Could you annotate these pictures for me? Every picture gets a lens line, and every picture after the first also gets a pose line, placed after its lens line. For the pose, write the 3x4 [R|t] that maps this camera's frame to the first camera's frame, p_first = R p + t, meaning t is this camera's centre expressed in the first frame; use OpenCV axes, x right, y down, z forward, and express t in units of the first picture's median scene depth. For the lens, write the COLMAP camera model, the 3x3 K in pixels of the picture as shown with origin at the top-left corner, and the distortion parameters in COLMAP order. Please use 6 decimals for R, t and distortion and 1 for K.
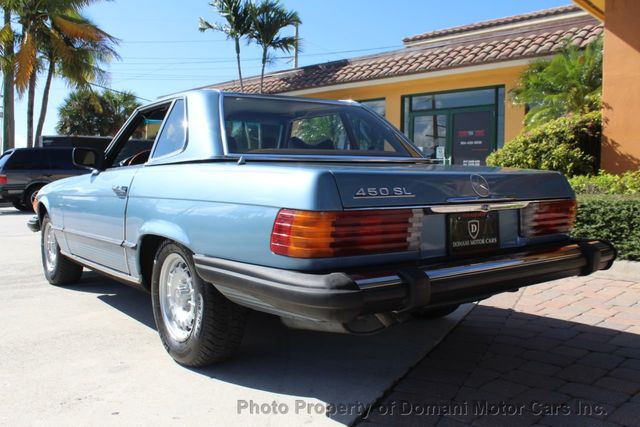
lens RADIAL K [[592.2, 0, 318.7], [0, 592.2, 210.0], [0, 0, 1]] dist [-0.040498, -0.018867]
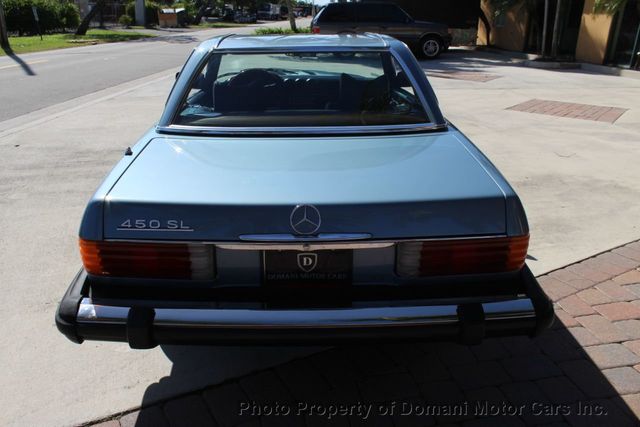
lens RADIAL K [[534.8, 0, 303.2], [0, 534.8, 213.4], [0, 0, 1]] dist [-0.170963, 0.148900]
pose [[0.802656, 0.215400, -0.556190, 0.342896], [-0.026805, 0.944596, 0.327138, -0.147781], [0.595840, -0.247671, 0.763959, 0.208633]]
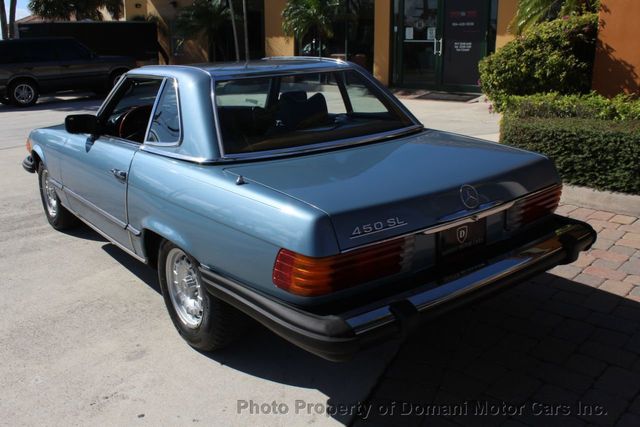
lens RADIAL K [[592.2, 0, 318.7], [0, 592.2, 210.0], [0, 0, 1]] dist [-0.040498, -0.018867]
pose [[0.999605, -0.024113, 0.014424, -0.004569], [0.020080, 0.972129, 0.233586, -0.133106], [-0.019654, -0.233204, 0.972229, -0.008209]]
